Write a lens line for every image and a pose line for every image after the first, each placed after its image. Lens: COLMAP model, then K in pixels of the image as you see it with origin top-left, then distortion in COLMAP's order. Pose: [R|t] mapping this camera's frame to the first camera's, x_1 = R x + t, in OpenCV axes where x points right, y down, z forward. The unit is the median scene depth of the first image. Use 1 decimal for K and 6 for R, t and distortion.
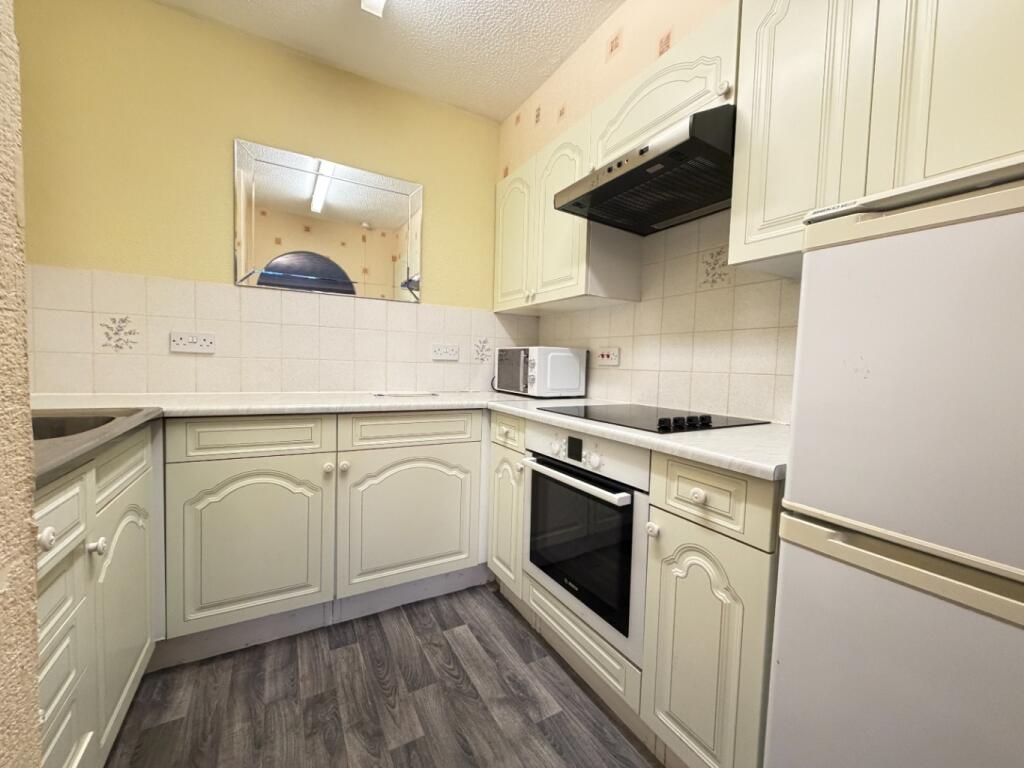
lens RADIAL K [[407.9, 0, 512.0], [0, 407.9, 384.0], [0, 0, 1]] dist [0.000102, -0.000187]
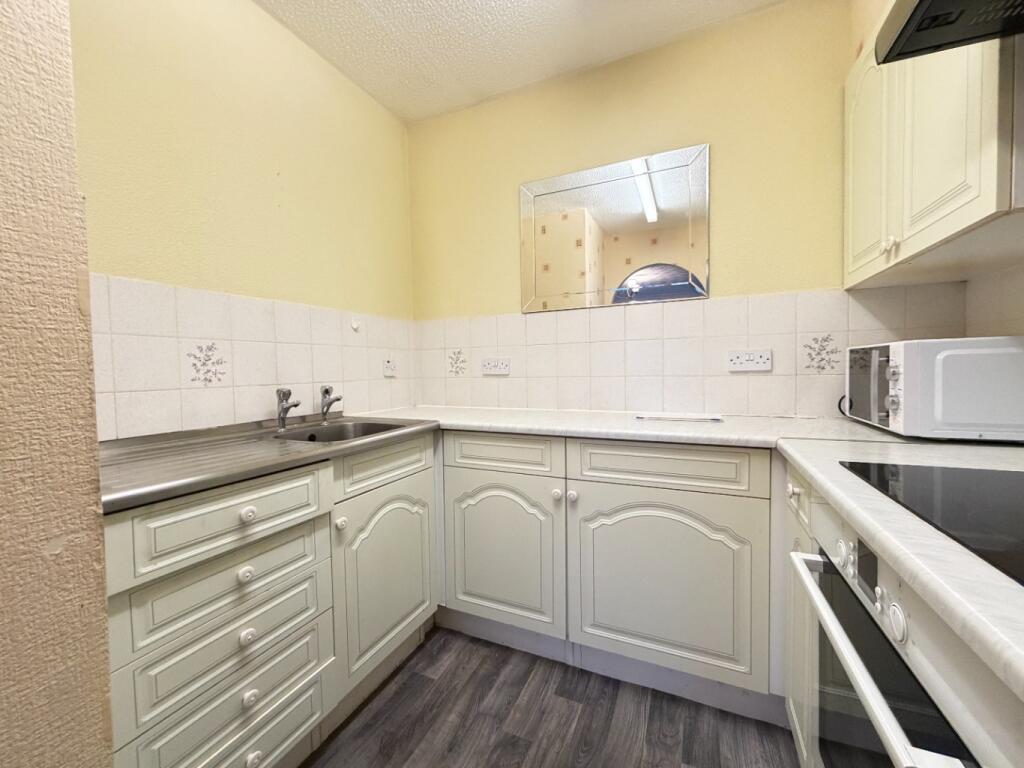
lens RADIAL K [[407.9, 0, 512.0], [0, 407.9, 384.0], [0, 0, 1]] dist [0.000102, -0.000187]
pose [[0.582156, -0.011605, -0.812994, 0.243288], [-0.007569, 0.999777, -0.019692, -0.027140], [0.813042, 0.017617, 0.581939, 0.355287]]
